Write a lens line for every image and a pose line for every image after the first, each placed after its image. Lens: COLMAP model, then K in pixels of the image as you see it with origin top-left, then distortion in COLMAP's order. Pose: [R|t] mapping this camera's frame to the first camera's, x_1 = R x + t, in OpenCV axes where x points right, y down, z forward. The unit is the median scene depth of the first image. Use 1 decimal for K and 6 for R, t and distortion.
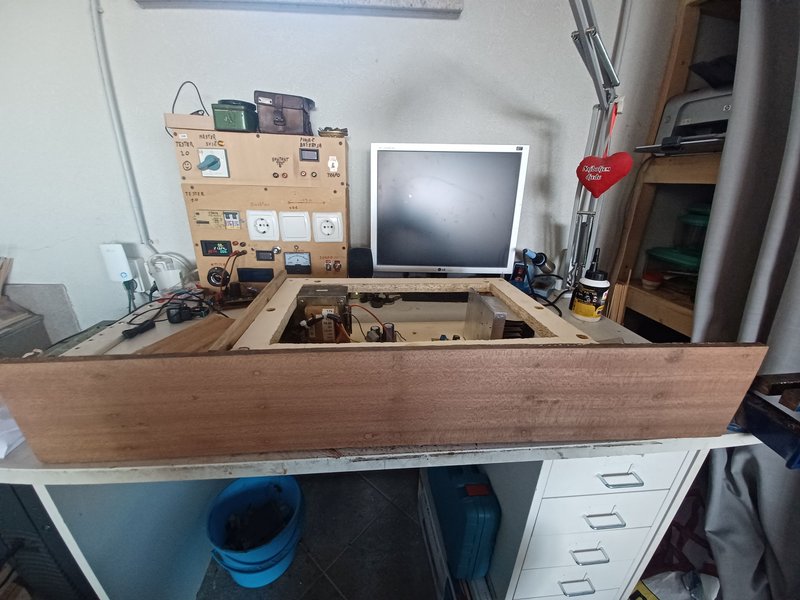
lens RADIAL K [[322.0, 0, 396.5], [0, 322.0, 303.5], [0, 0, 1]] dist [0.000878, -0.012379]
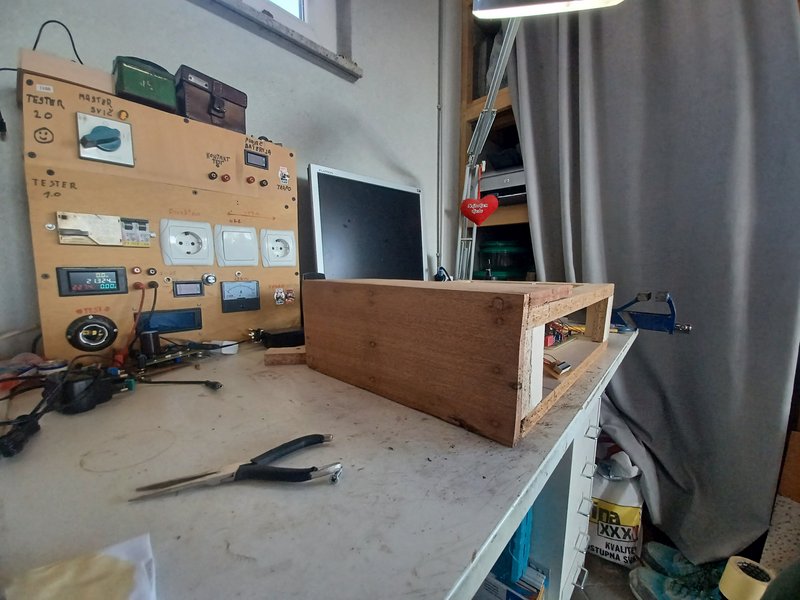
lens RADIAL K [[322.0, 0, 396.5], [0, 322.0, 303.5], [0, 0, 1]] dist [0.000878, -0.012379]
pose [[0.725996, -0.101123, 0.680224, -0.588816], [0.261998, 0.955205, -0.137626, 0.088655], [-0.635836, 0.278133, 0.719969, 0.282760]]
